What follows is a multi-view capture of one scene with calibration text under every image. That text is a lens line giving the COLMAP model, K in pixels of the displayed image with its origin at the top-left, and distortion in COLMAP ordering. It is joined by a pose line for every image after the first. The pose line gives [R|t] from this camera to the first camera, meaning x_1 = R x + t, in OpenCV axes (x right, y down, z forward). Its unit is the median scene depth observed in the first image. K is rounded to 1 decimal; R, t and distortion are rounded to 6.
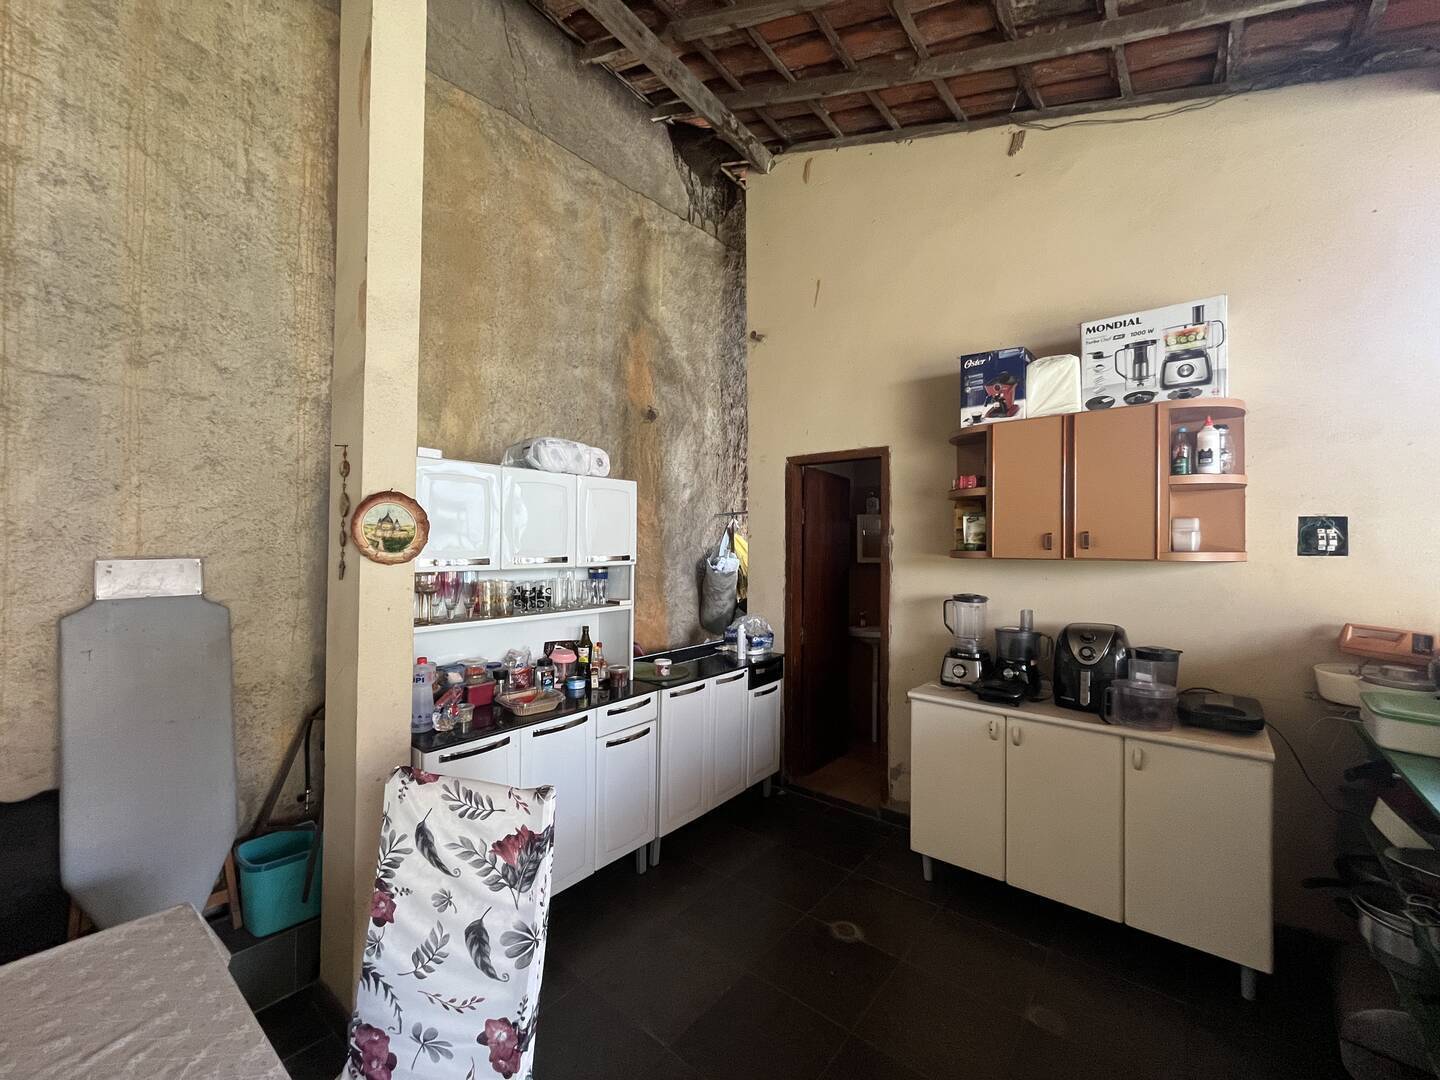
lens RADIAL K [[587.1, 0, 721.0], [0, 587.1, 539.2], [0, 0, 1]] dist [-0.003436, 0.000669]
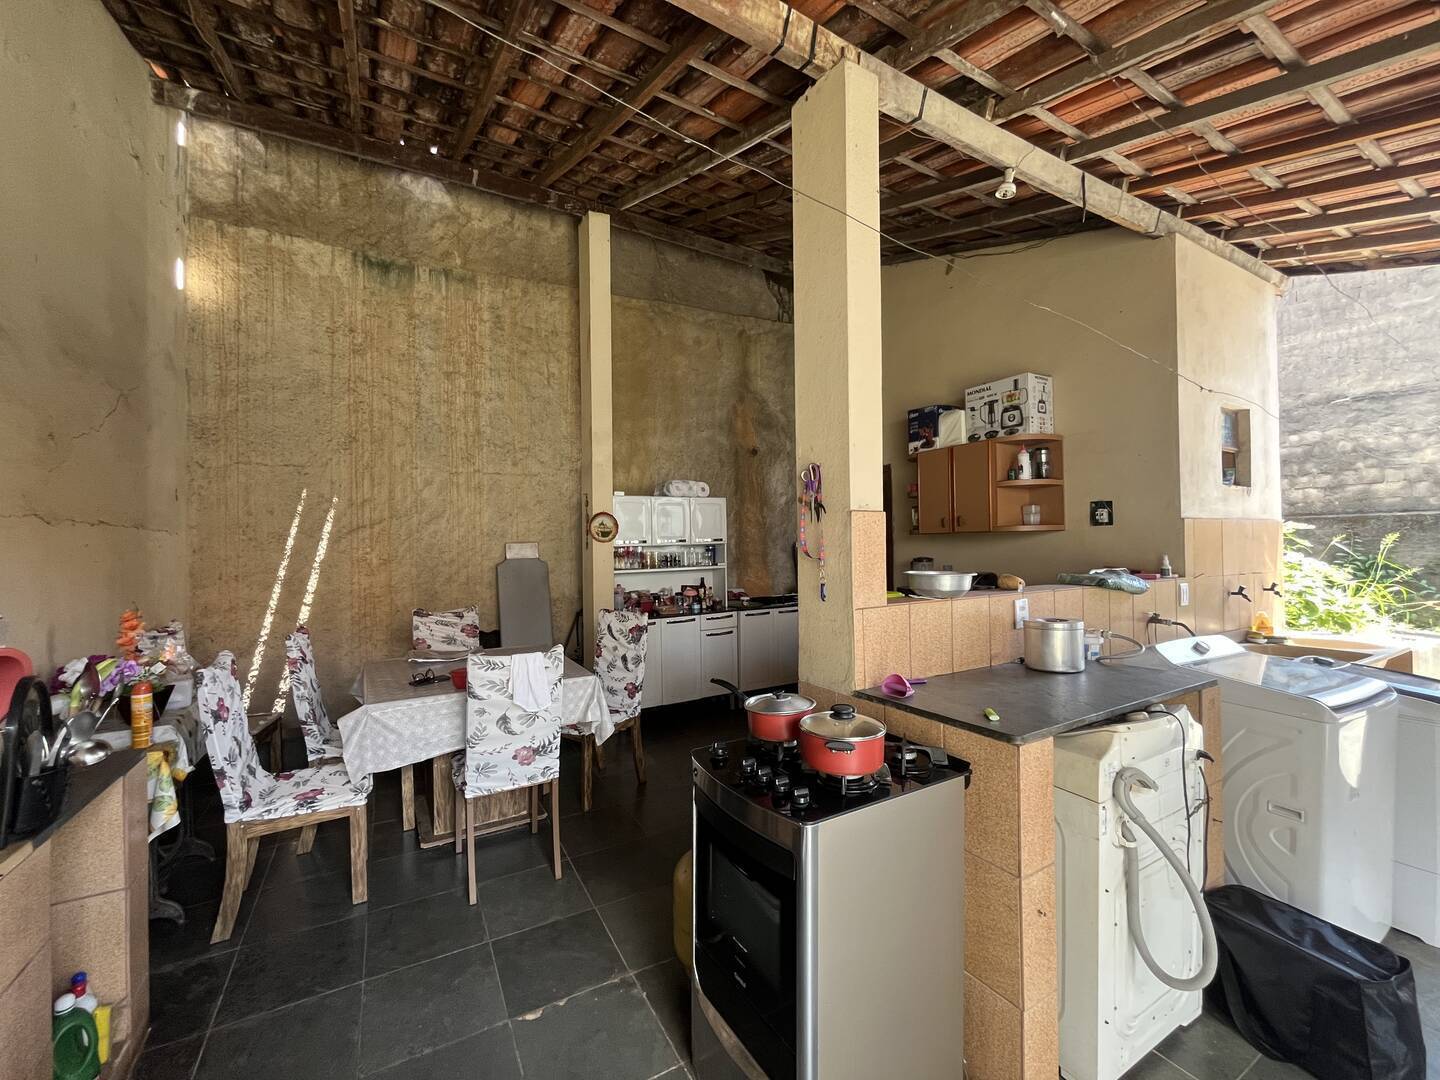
lens RADIAL K [[587.1, 0, 719.5], [0, 587.1, 539.0], [0, 0, 1]] dist [-0.003436, 0.000669]
pose [[0.930229, -0.026160, -0.366046, 0.583128], [0.029345, 0.999564, 0.003139, 0.026926], [0.365804, -0.013661, 0.930592, -0.818976]]
